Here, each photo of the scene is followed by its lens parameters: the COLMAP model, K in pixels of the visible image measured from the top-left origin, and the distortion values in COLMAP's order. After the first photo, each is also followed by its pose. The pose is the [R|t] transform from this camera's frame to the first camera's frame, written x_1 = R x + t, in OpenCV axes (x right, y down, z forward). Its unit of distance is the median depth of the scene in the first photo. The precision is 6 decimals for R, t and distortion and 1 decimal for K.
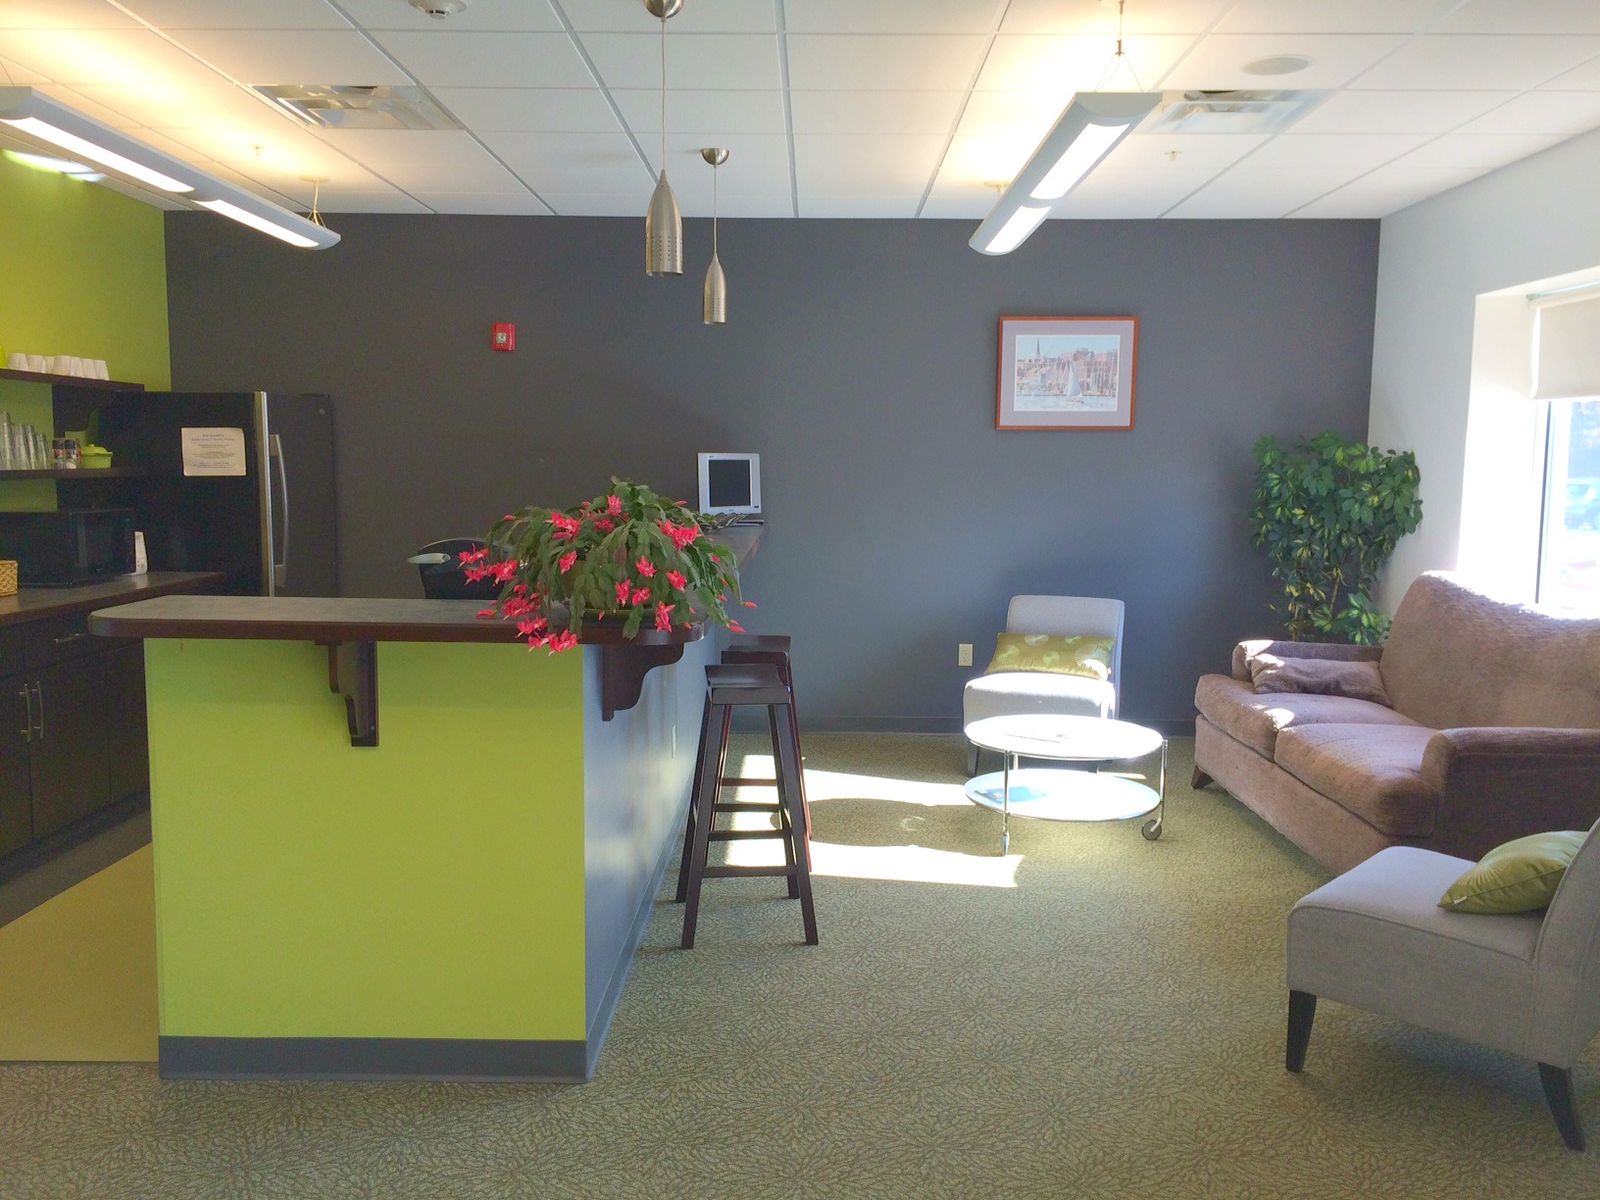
lens RADIAL K [[1357.2, 0, 794.2], [0, 1357.2, 592.3], [0, 0, 1]] dist [0.049944, 0.001857]
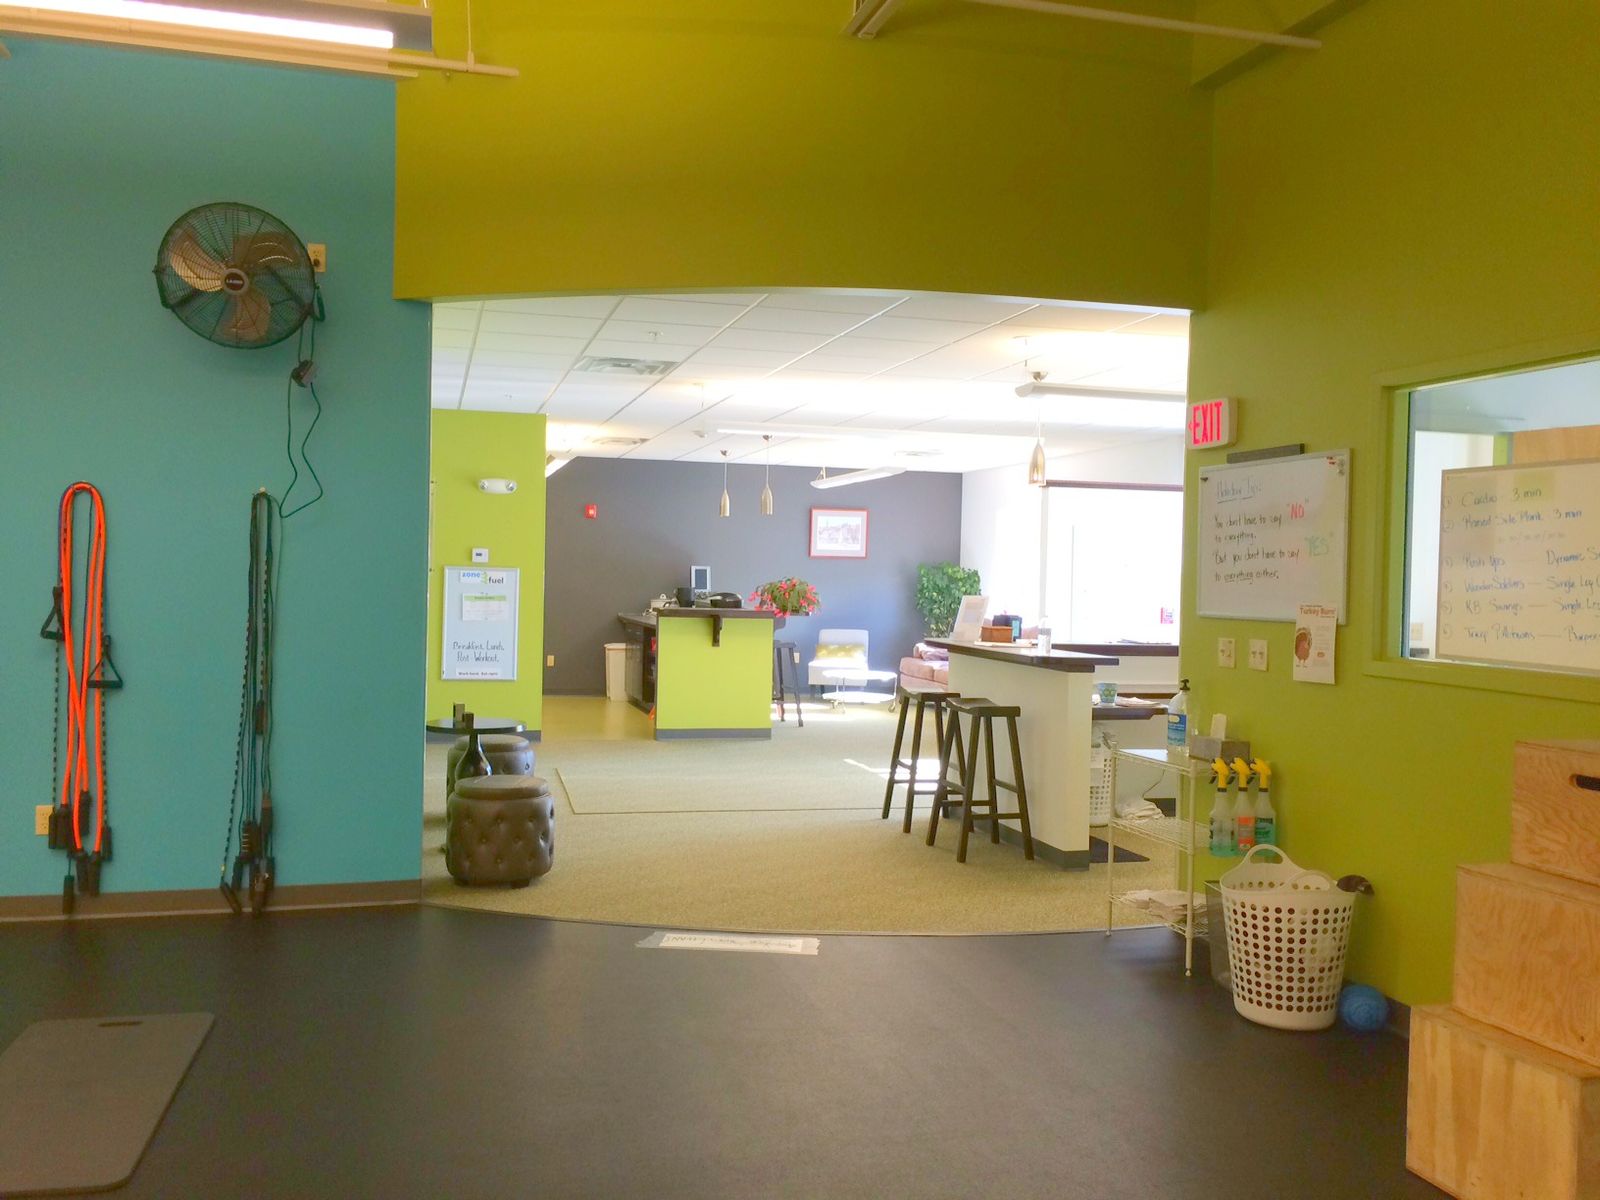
lens RADIAL K [[1357.2, 0, 800.9], [0, 1357.2, 598.8], [0, 0, 1]] dist [0.049944, 0.001857]
pose [[0.959047, 0.006869, 0.283162, -0.533680], [0.013788, 0.997388, -0.070895, 0.115883], [-0.282910, 0.071896, 0.956448, -1.218392]]
